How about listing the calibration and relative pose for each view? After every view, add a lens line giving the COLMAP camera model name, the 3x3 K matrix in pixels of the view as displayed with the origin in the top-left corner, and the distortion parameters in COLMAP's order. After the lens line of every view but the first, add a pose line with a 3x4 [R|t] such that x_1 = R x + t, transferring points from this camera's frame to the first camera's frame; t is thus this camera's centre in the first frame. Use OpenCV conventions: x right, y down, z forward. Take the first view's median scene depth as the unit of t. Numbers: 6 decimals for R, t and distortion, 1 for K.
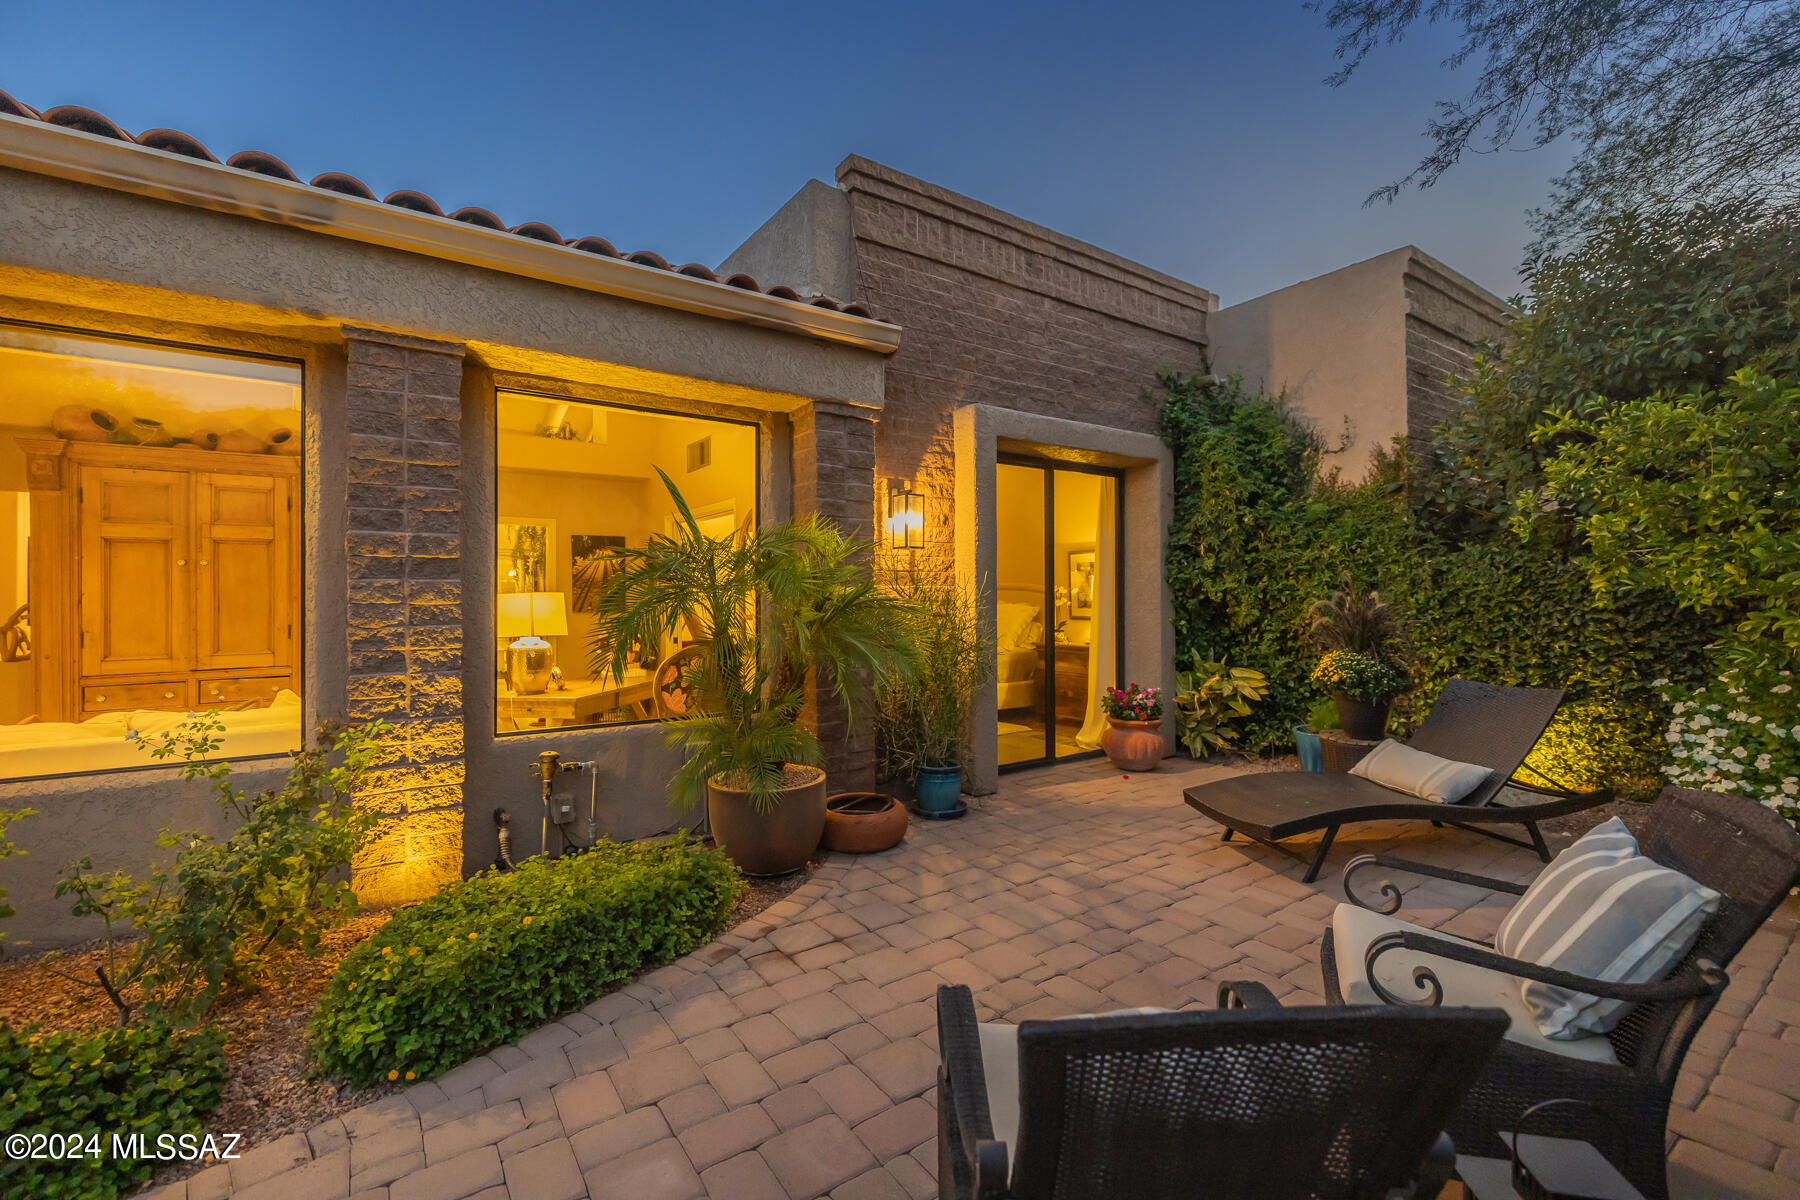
lens RADIAL K [[791.5, 0, 894.7], [0, 791.5, 591.7], [0, 0, 1]] dist [0.004349, -0.000059]
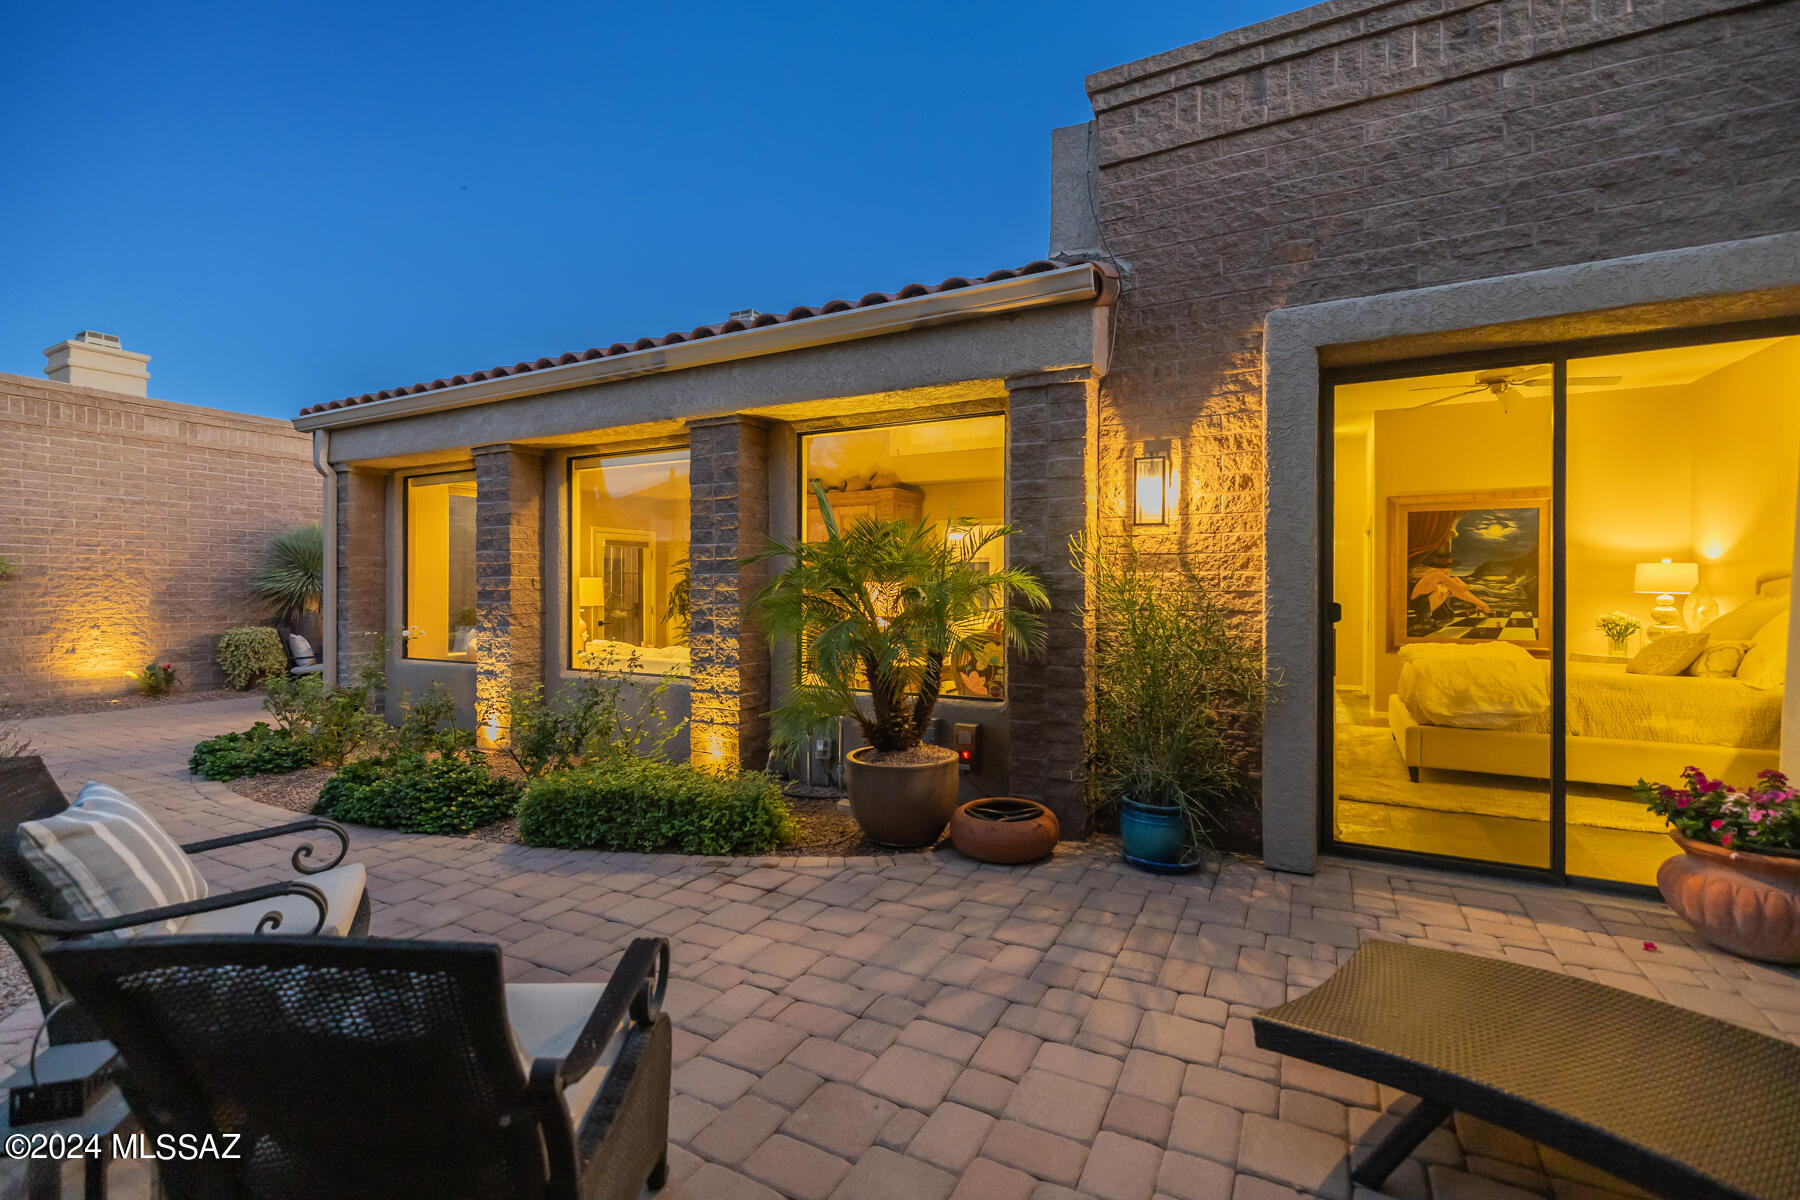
lens RADIAL K [[791.5, 0, 891.3], [0, 791.5, 596.3], [0, 0, 1]] dist [0.004349, -0.000059]
pose [[0.444589, 0.008821, -0.895691, 0.766878], [0.000329, 0.999950, 0.010011, 0.010508], [0.895734, -0.004746, 0.444564, 0.505005]]
